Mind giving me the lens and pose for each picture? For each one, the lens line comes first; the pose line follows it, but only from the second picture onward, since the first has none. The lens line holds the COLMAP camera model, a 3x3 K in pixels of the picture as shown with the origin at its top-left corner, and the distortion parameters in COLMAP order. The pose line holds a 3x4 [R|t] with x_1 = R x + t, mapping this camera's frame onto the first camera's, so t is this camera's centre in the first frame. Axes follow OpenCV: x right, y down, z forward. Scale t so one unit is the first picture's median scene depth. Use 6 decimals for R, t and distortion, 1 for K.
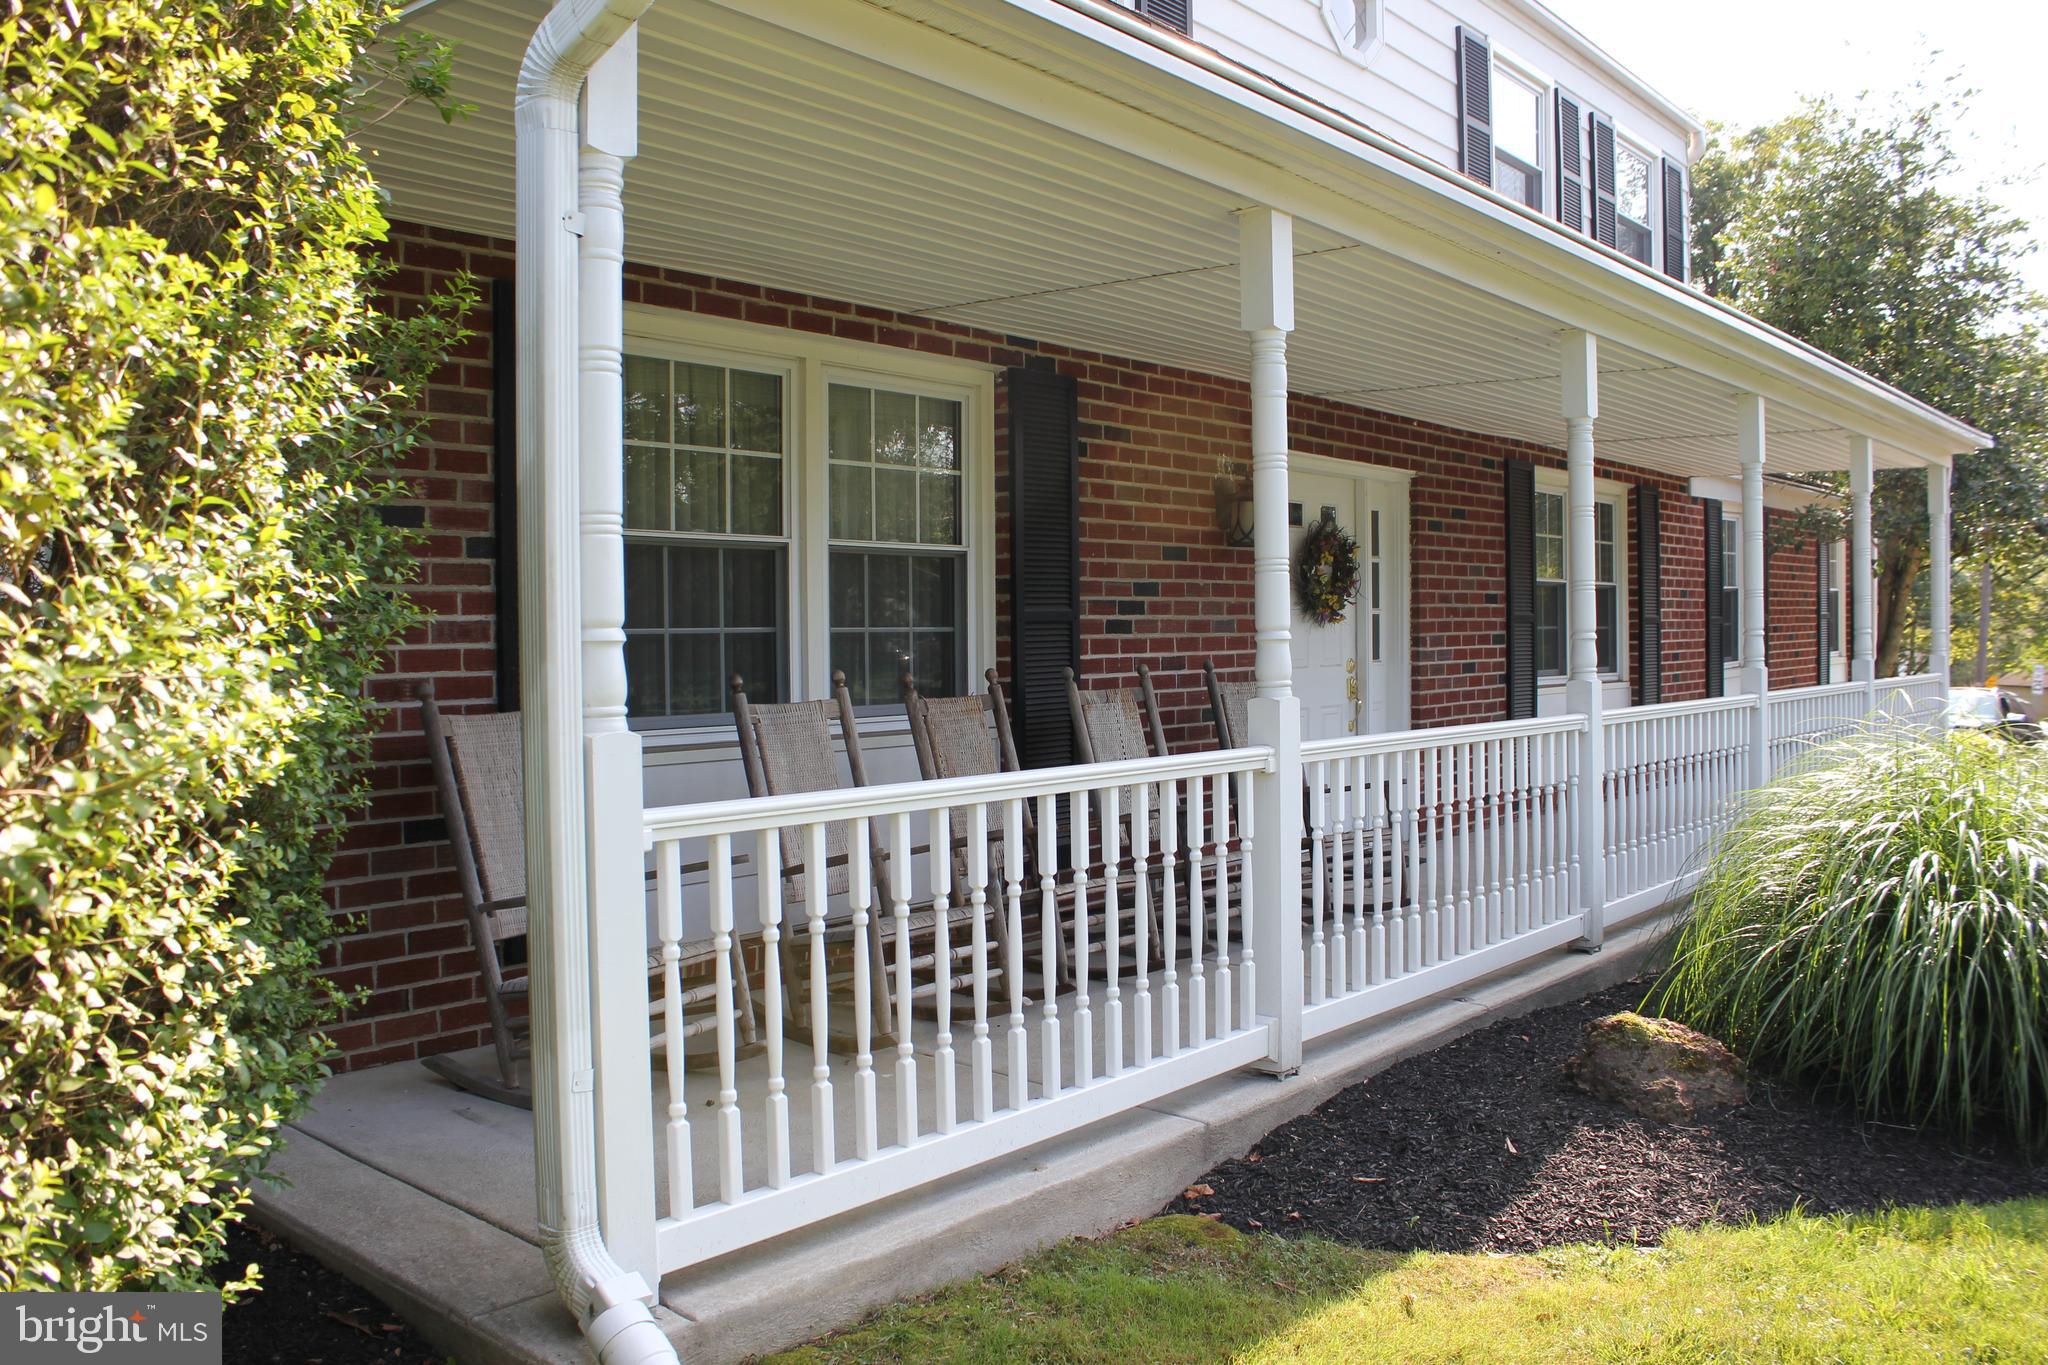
lens RADIAL K [[1700.6, 0, 1024.0], [0, 1700.6, 682.5], [0, 0, 1]] dist [-0.128321, 0.000371]
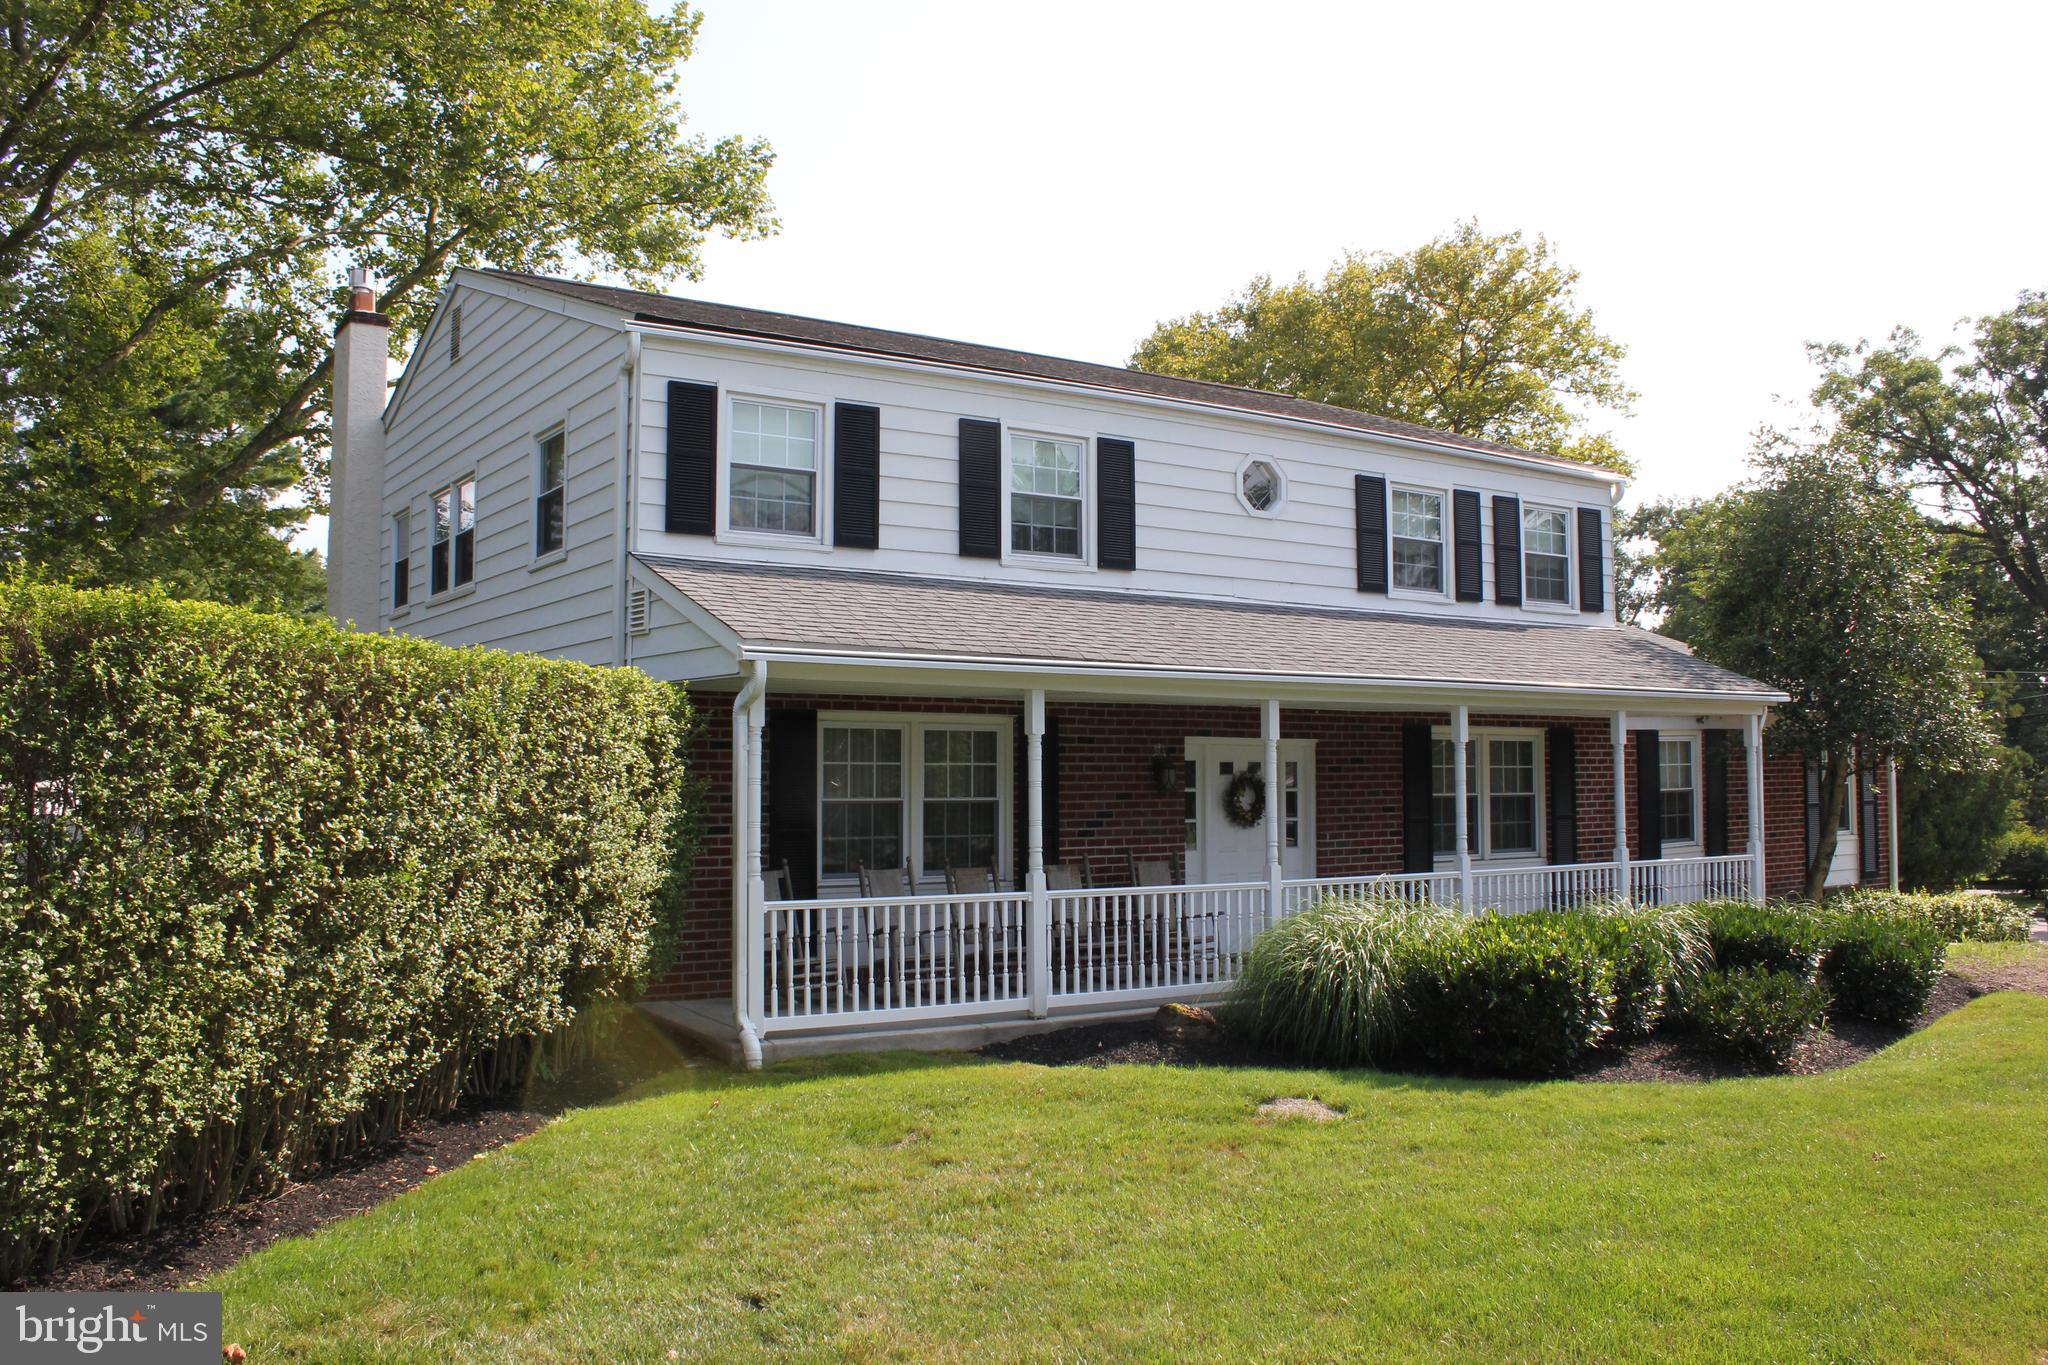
lens RADIAL K [[1700.6, 0, 1024.0], [0, 1700.6, 682.5], [0, 0, 1]] dist [-0.128321, 0.000371]
pose [[0.958404, -0.008115, -0.285299, 0.559385], [-0.015639, 0.996601, -0.080883, -0.046437], [0.284985, 0.081980, 0.955020, -0.981299]]
